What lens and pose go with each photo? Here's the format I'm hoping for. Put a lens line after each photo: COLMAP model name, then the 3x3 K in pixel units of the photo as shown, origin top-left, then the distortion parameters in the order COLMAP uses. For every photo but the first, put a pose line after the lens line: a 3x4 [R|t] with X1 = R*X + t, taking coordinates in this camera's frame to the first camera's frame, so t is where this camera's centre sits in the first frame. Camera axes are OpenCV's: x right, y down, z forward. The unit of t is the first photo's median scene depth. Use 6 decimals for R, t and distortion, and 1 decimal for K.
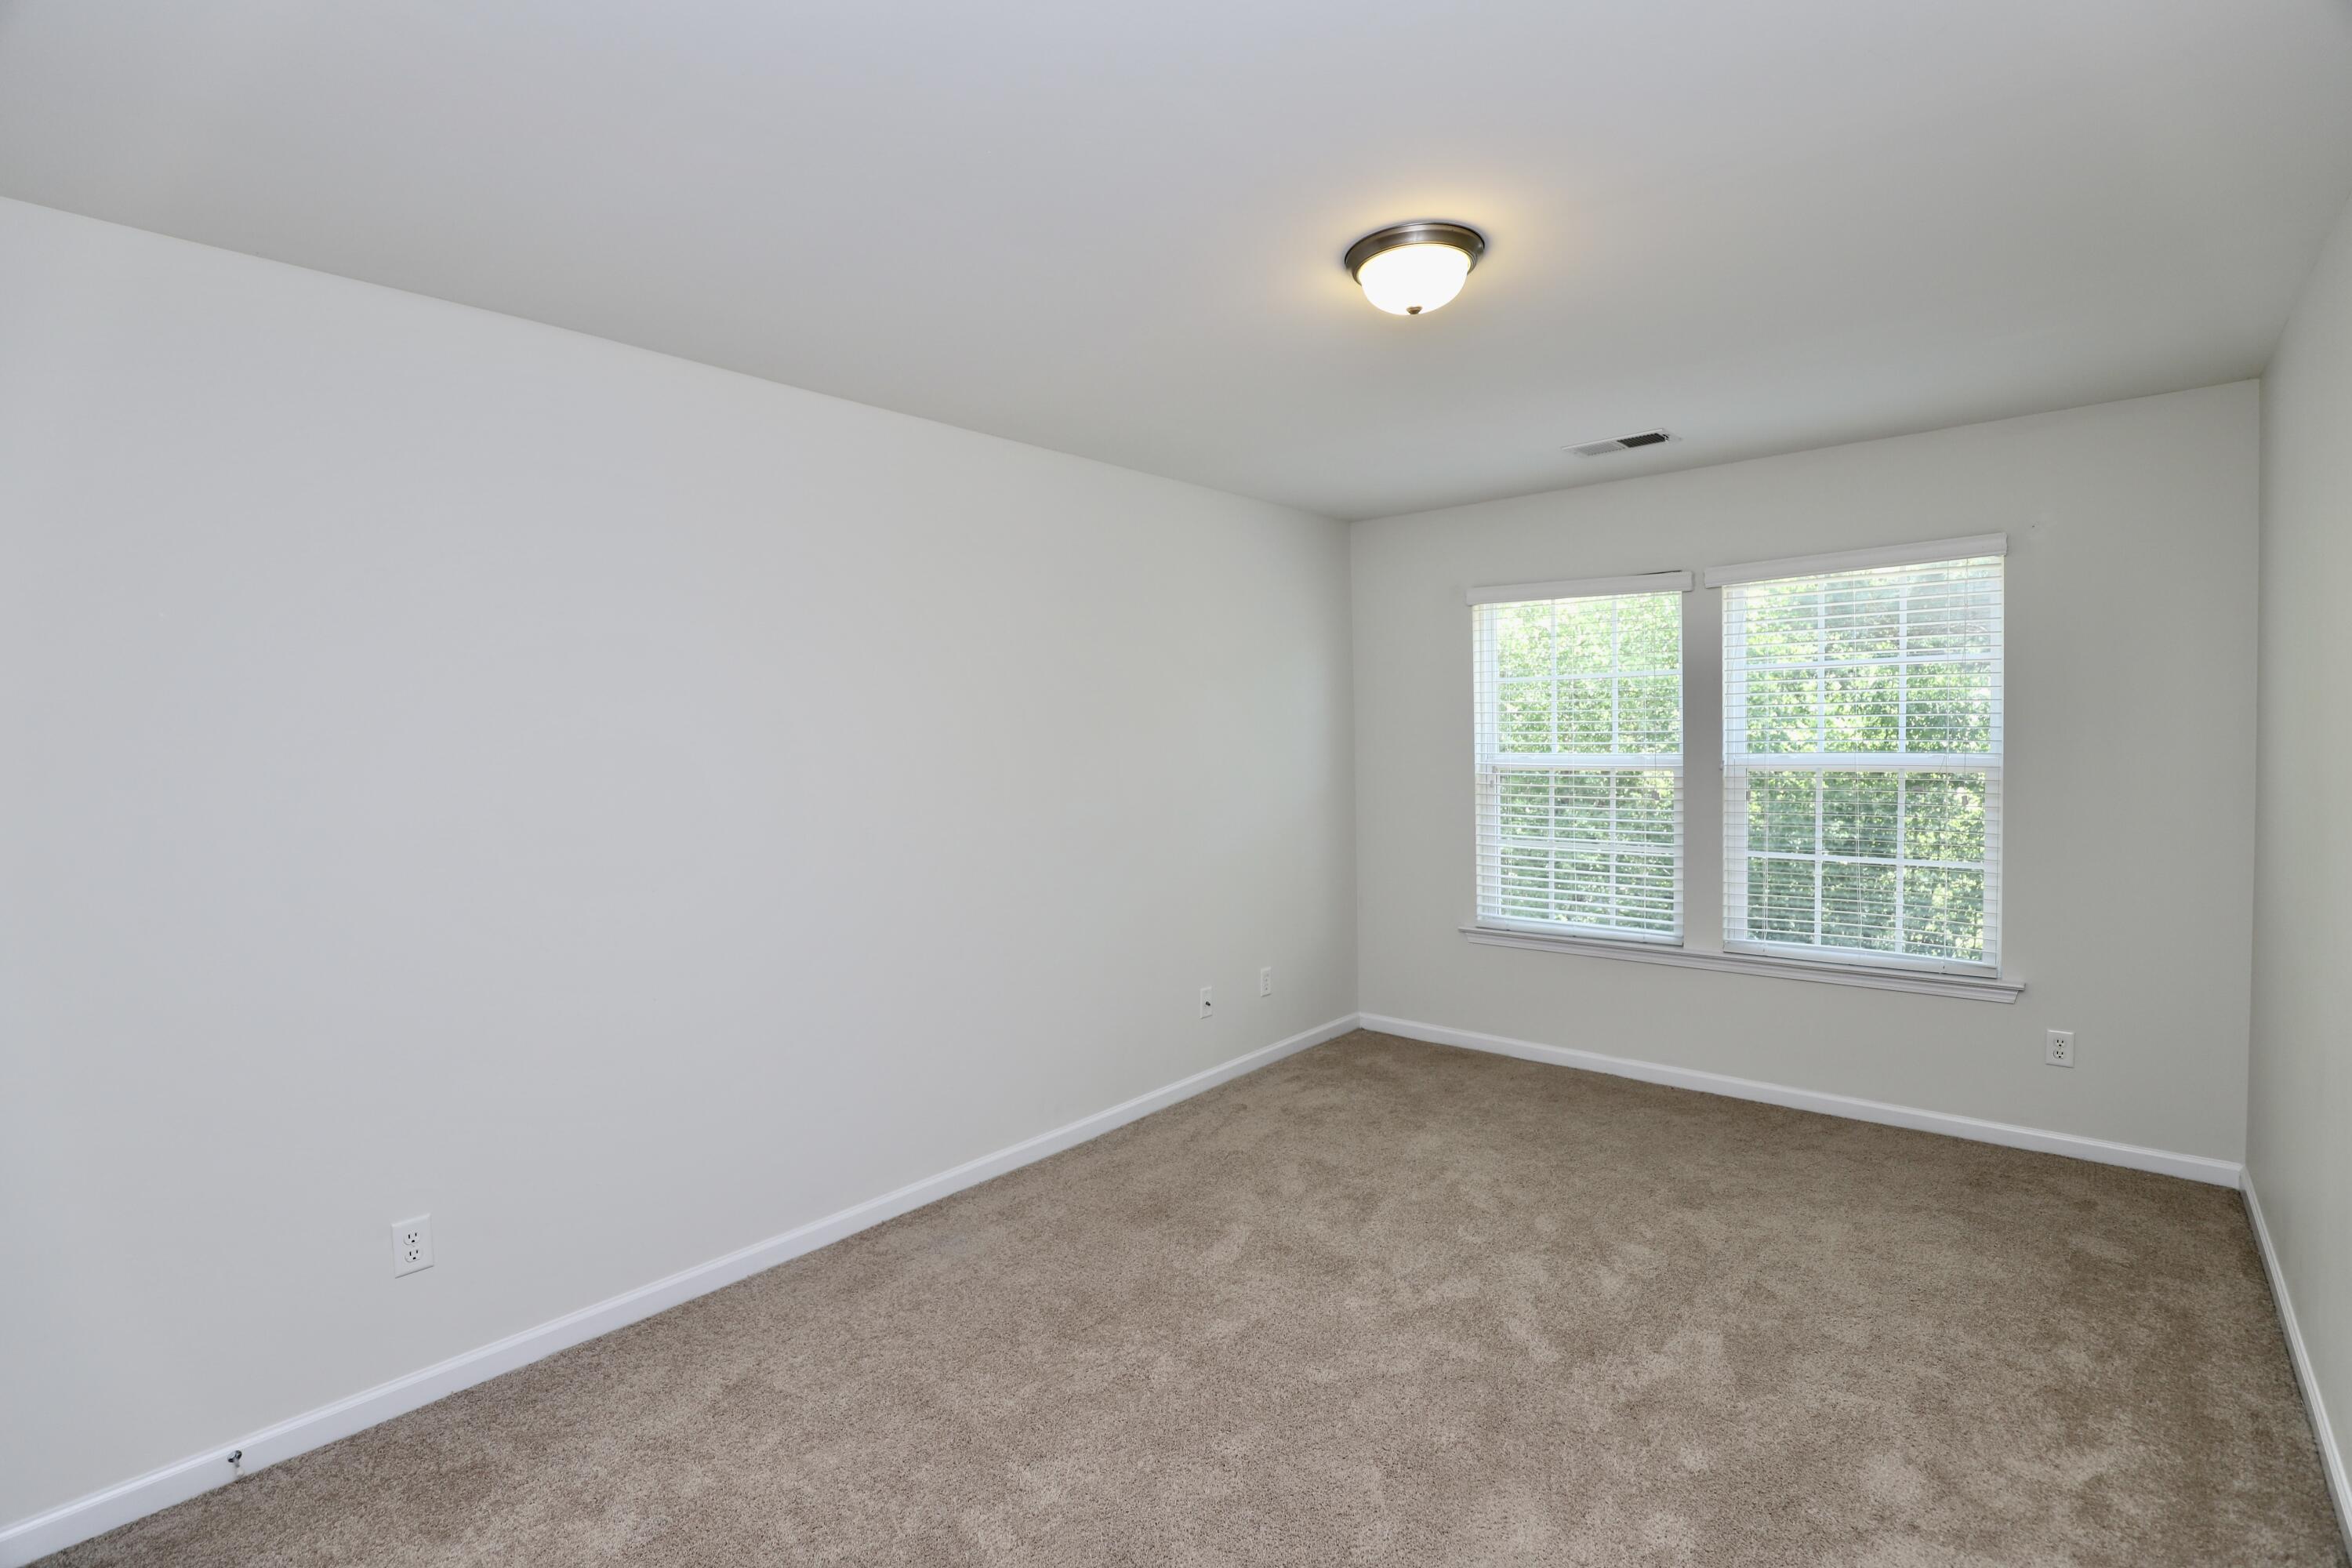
lens RADIAL K [[1085.0, 0, 1172.1], [0, 1085.0, 779.3], [0, 0, 1]] dist [-0.035625, 0.008567]
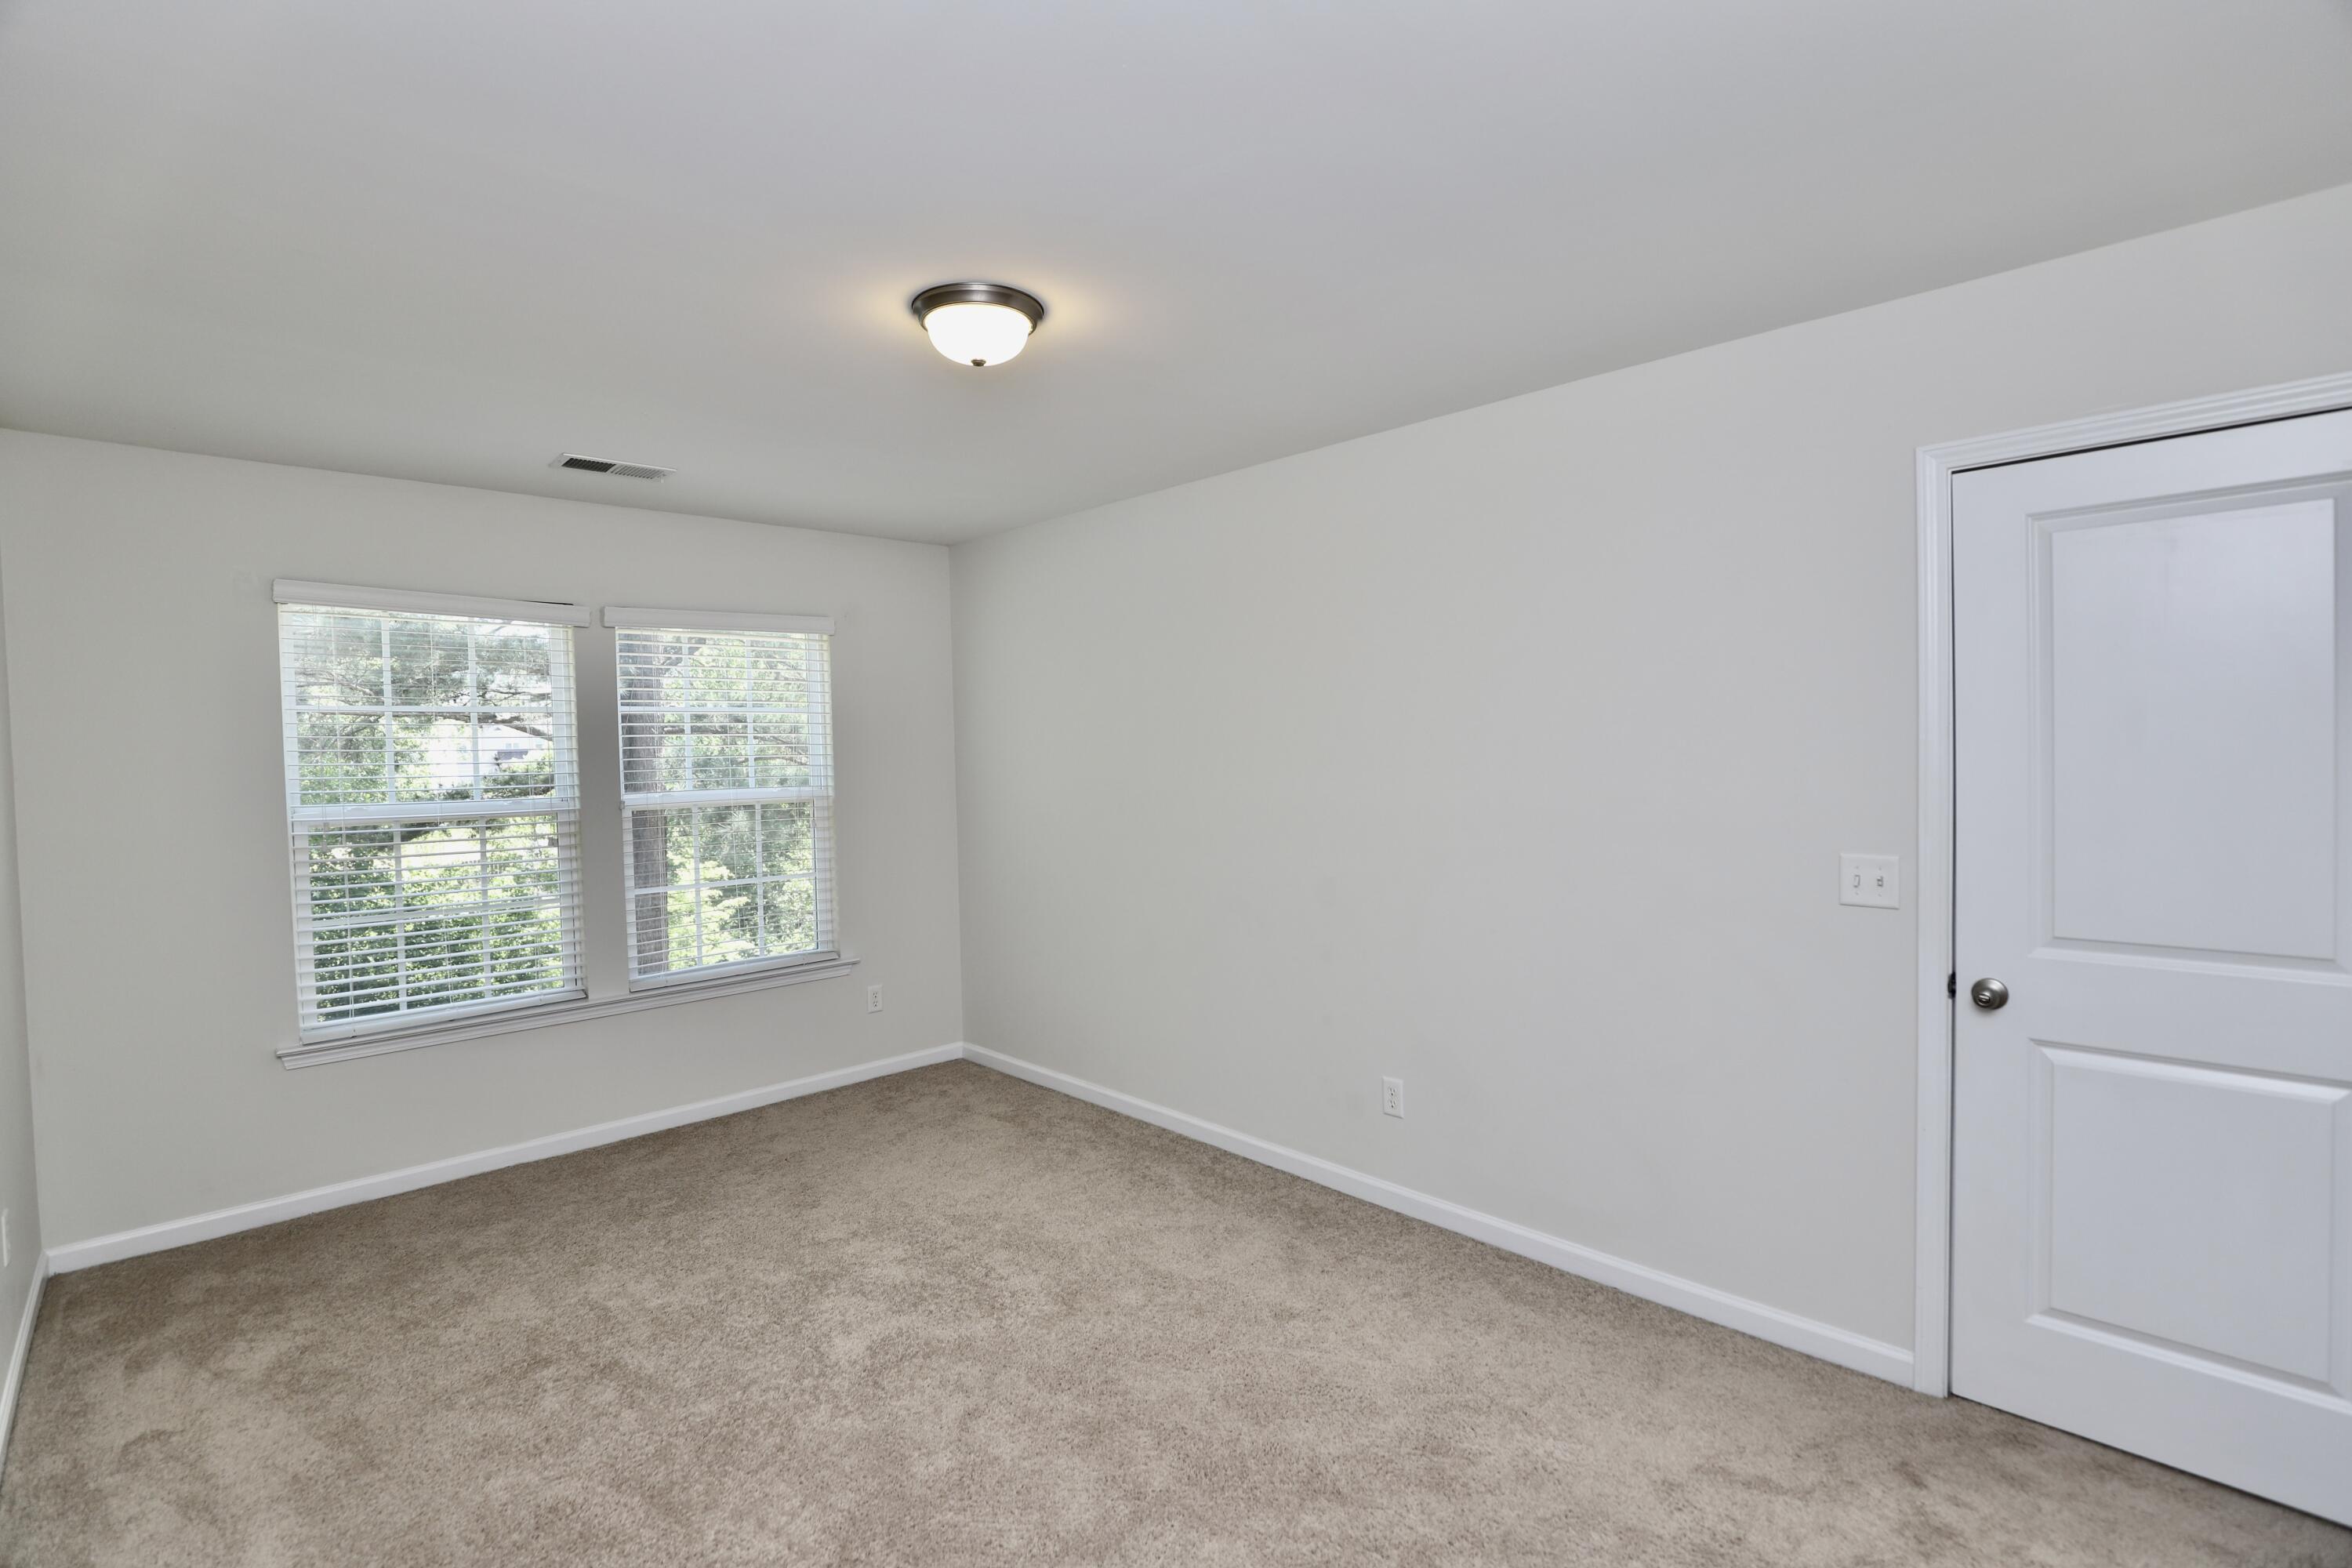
lens RADIAL K [[1085.0, 0, 1172.1], [0, 1085.0, 779.3], [0, 0, 1]] dist [-0.035625, 0.008567]
pose [[0.090390, -0.012177, 0.995832, -0.509821], [0.057848, 0.998301, 0.006957, -0.017629], [-0.994225, 0.056978, 0.090941, 0.465877]]
